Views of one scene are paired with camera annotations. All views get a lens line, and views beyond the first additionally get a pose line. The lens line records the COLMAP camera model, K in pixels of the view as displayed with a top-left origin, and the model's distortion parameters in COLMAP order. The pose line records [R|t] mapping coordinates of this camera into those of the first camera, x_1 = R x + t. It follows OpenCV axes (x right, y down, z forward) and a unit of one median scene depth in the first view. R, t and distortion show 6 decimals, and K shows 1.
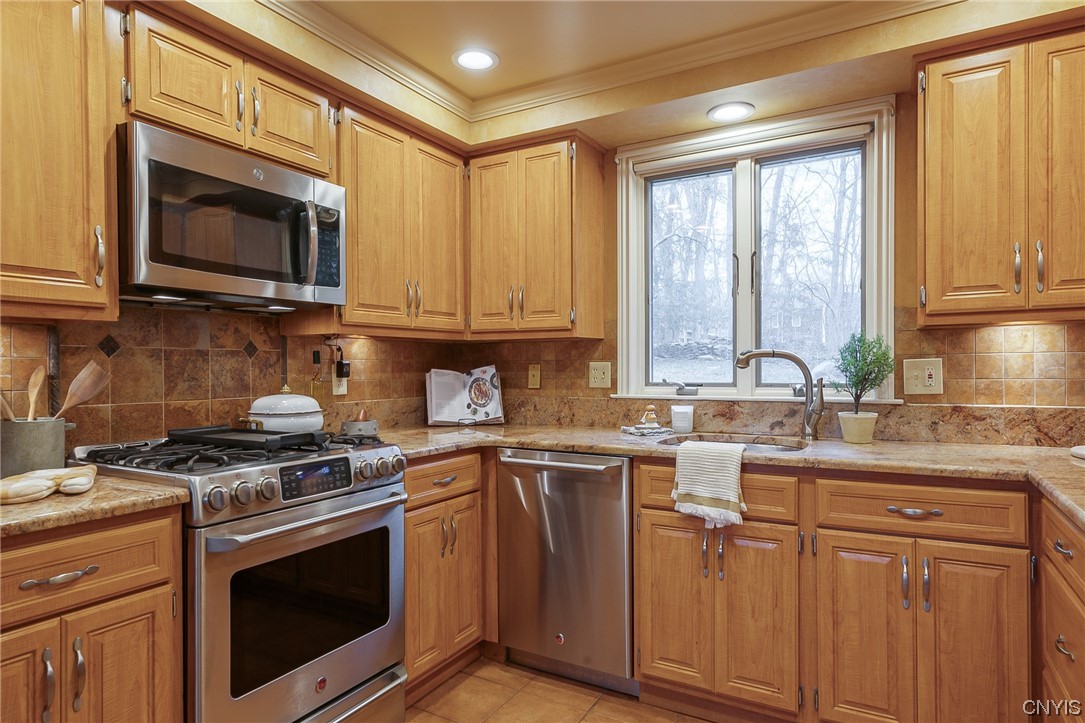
lens RADIAL K [[607.8, 0, 544.8], [0, 607.8, 366.2], [0, 0, 1]] dist [0.002506, 0.000402]
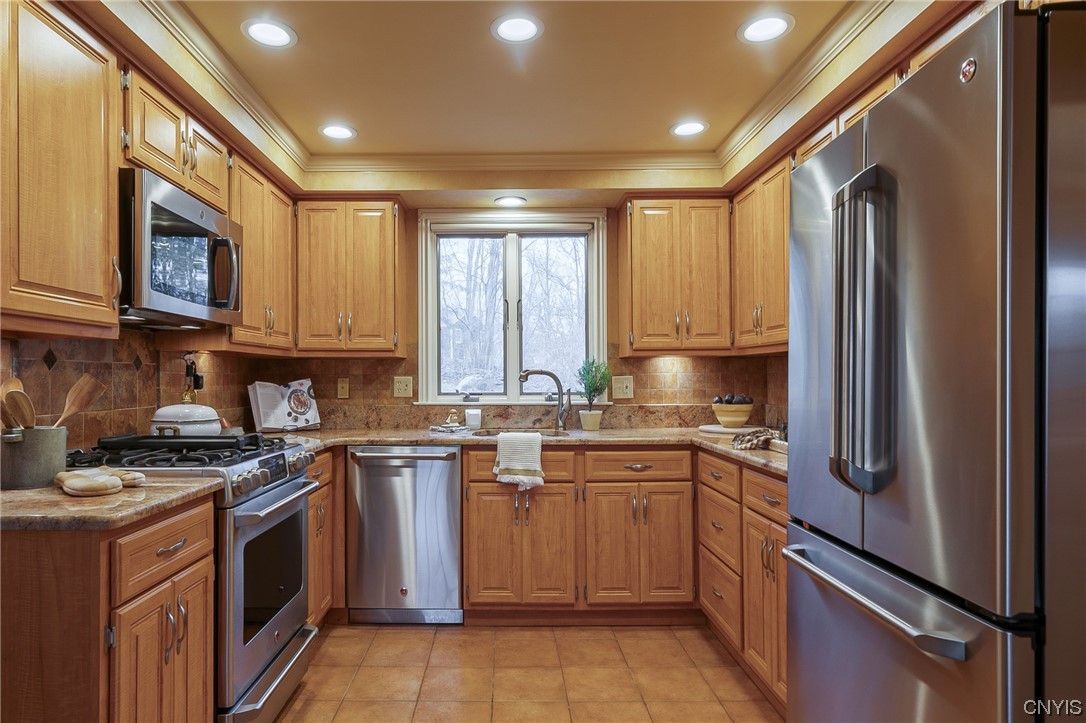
lens RADIAL K [[608.3, 0, 545.3], [0, 608.3, 366.2], [0, 0, 1]] dist [0.002506, 0.000402]
pose [[0.846865, 0.016351, 0.531557, -0.410130], [-0.005823, 0.999752, -0.021476, -0.002939], [-0.531776, 0.015092, 0.846750, -0.247961]]
